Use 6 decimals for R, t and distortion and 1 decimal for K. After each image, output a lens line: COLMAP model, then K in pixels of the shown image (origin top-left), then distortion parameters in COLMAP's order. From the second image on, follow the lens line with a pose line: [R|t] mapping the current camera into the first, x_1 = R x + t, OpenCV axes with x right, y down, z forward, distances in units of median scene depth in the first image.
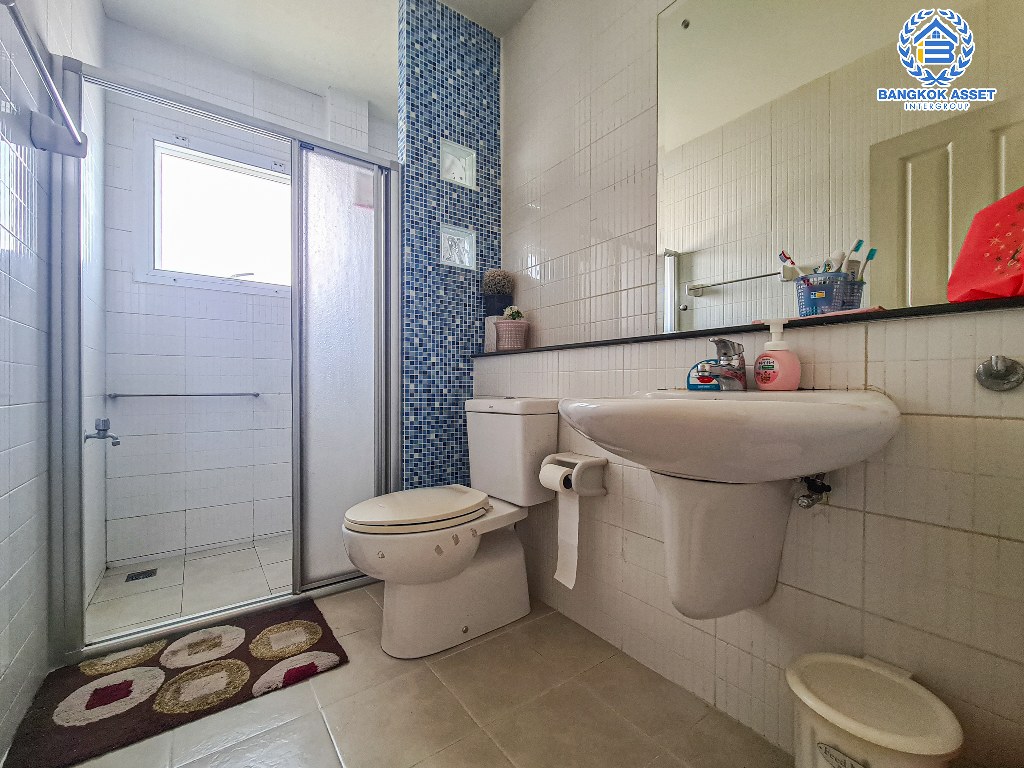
lens RADIAL K [[418.3, 0, 516.2], [0, 418.3, 387.5], [0, 0, 1]] dist [0.000371, -0.000533]
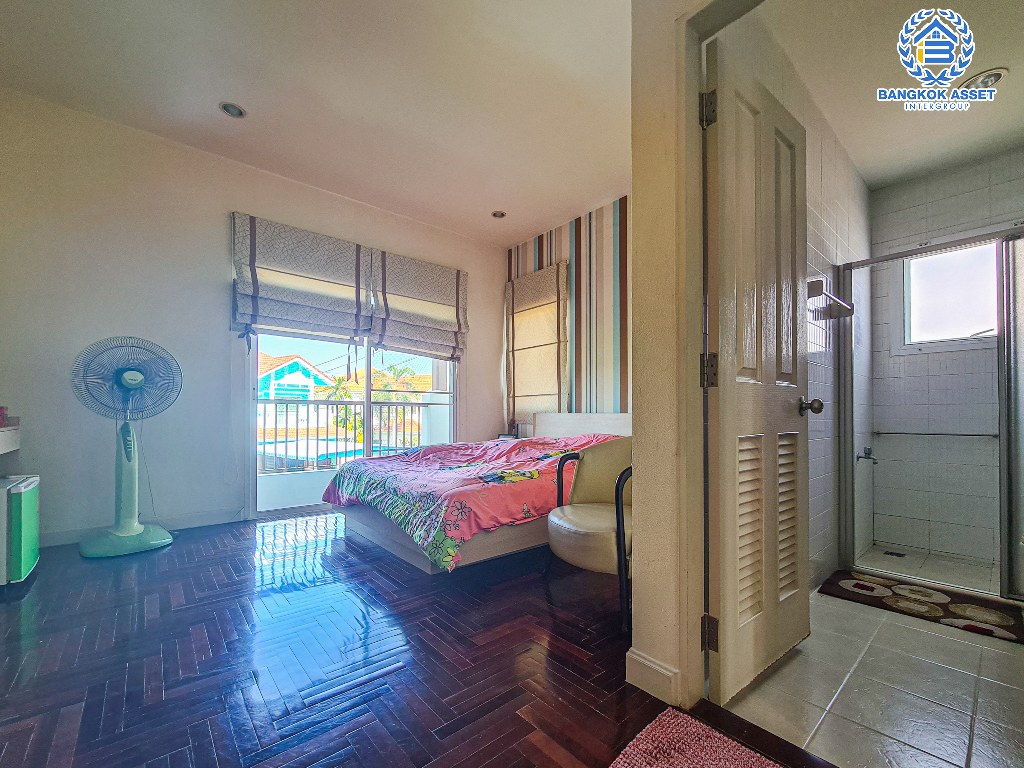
lens RADIAL K [[418.3, 0, 514.1], [0, 418.3, 412.3], [0, 0, 1]] dist [0.000371, -0.000533]
pose [[0.047182, -0.010634, -0.998830, 0.803451], [-0.004359, 0.999932, -0.010852, -0.053018], [0.998877, 0.004866, 0.047133, -0.642946]]
